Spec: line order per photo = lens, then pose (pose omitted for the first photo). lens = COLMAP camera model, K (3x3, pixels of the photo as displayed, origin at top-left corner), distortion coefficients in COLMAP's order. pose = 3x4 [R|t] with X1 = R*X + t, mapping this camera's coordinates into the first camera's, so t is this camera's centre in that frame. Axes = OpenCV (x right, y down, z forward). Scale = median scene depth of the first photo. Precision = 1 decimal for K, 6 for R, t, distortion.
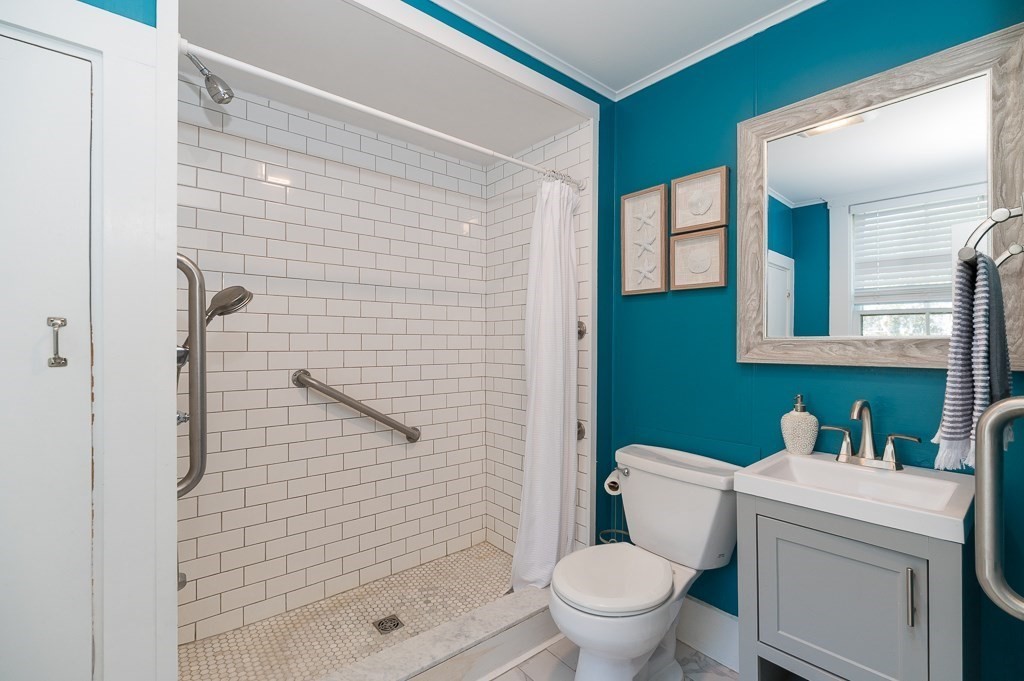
lens RADIAL K [[448.1, 0, 514.6], [0, 448.1, 341.5], [0, 0, 1]] dist [-0.000983, -0.005348]
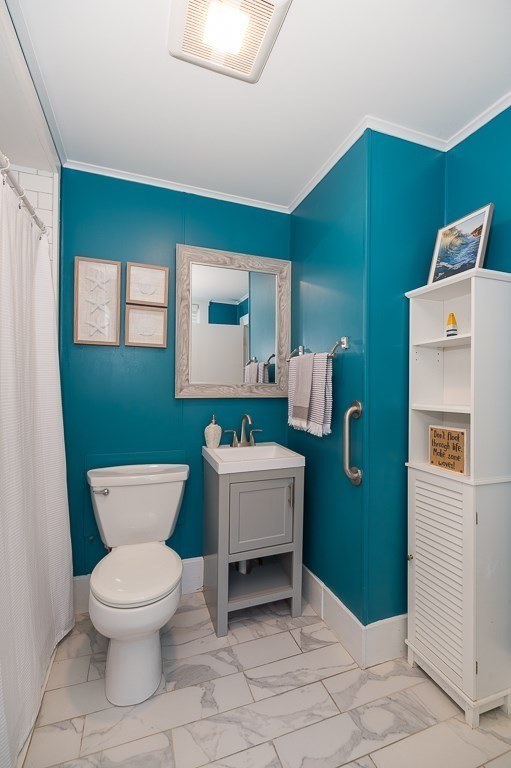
lens RADIAL K [[336.1, 0, 255.5], [0, 336.1, 384.0], [0, 0, 1]] dist [-0.000983, -0.005348]
pose [[0.353760, 0.006038, 0.935317, -0.485682], [-0.011744, 0.999929, -0.002013, -0.002978], [-0.935263, -0.010272, 0.353805, 0.324766]]
